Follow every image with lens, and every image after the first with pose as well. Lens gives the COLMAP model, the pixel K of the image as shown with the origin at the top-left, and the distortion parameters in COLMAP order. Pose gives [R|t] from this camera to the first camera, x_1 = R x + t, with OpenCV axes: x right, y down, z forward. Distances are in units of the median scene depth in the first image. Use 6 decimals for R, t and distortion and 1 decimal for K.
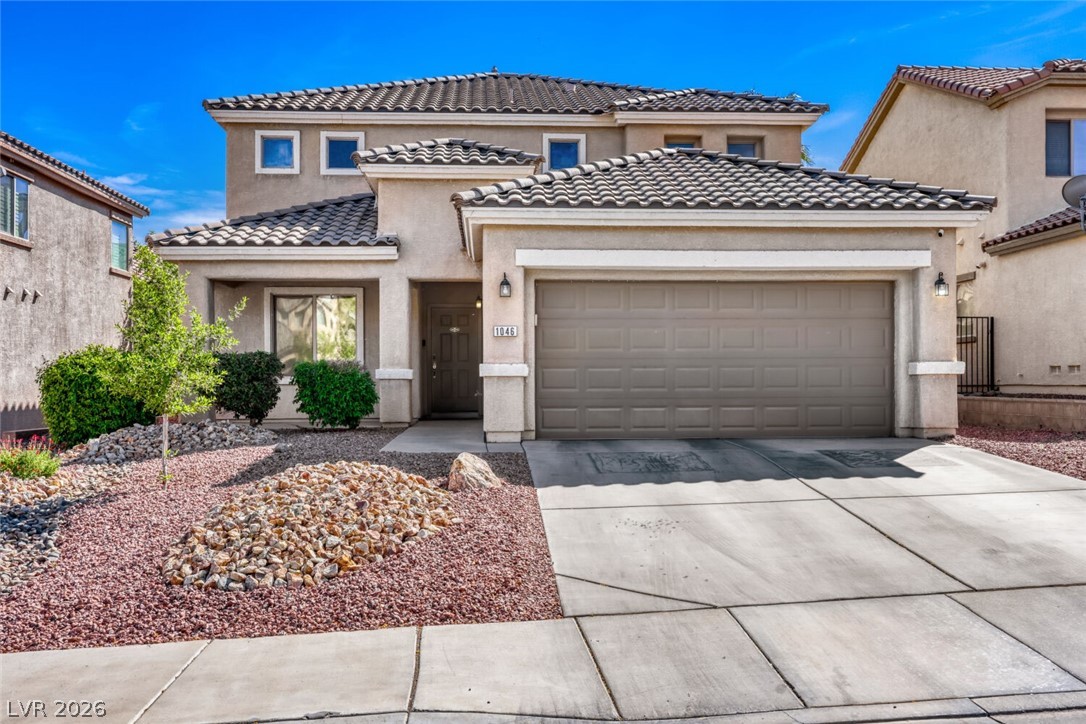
lens RADIAL K [[1056.8, 0, 536.6], [0, 1056.8, 364.6], [0, 0, 1]] dist [-0.003175, 0.000000]
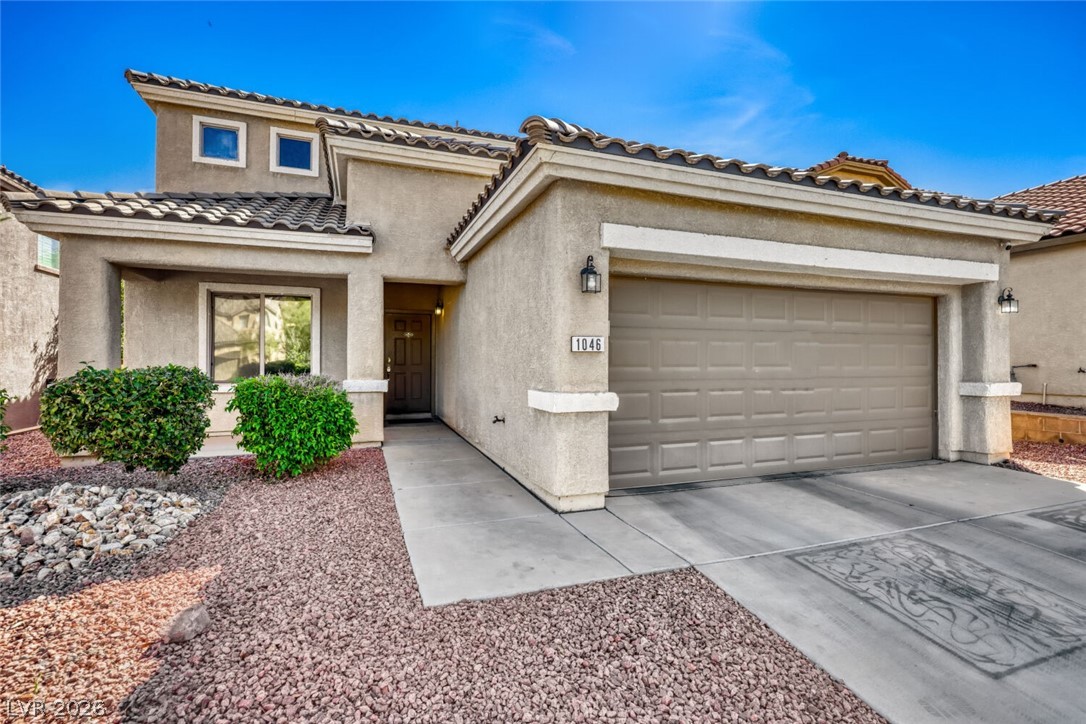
lens RADIAL K [[511.4, 0, 531.7], [0, 511.4, 351.6], [0, 0, 1]] dist [-0.001411, -0.000365]
pose [[0.957860, 0.011437, 0.287009, -0.125049], [-0.012310, 0.999923, 0.001238, -0.021394], [-0.286973, -0.004719, 0.957927, 0.561328]]
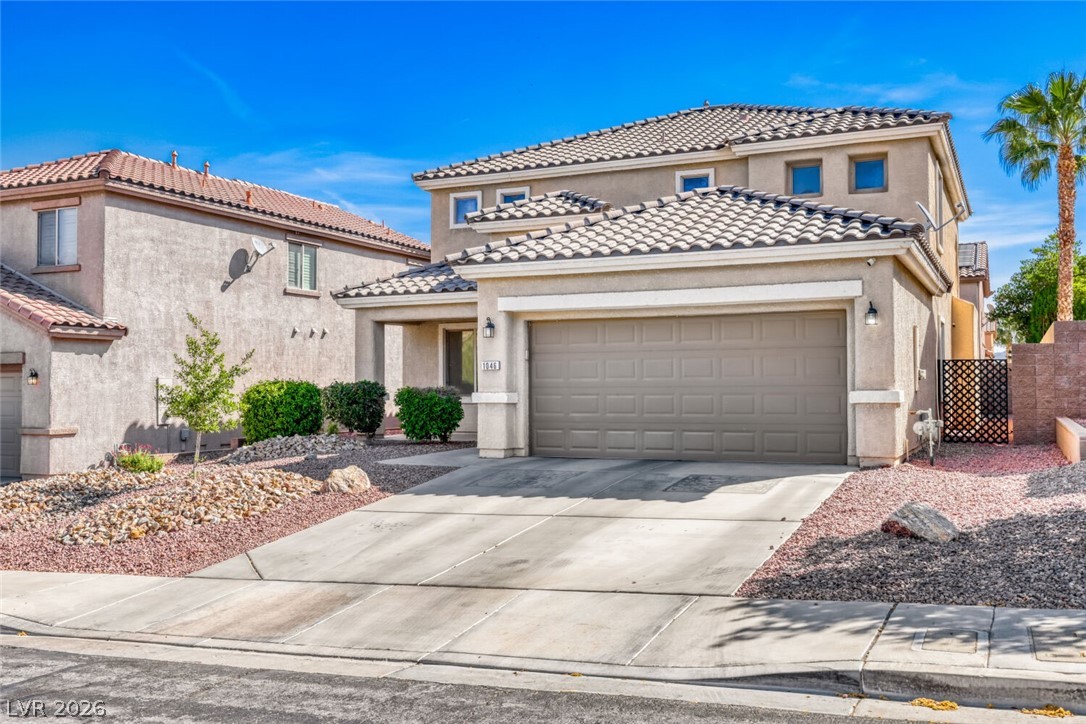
lens RADIAL K [[1056.8, 0, 540.7], [0, 1056.8, 364.5], [0, 0, 1]] dist [-0.003175, 0.000000]
pose [[0.871994, -0.011371, -0.489384, 0.488998], [0.012477, 0.999922, -0.001001, -0.024945], [0.489357, -0.005234, 0.872068, -0.019149]]
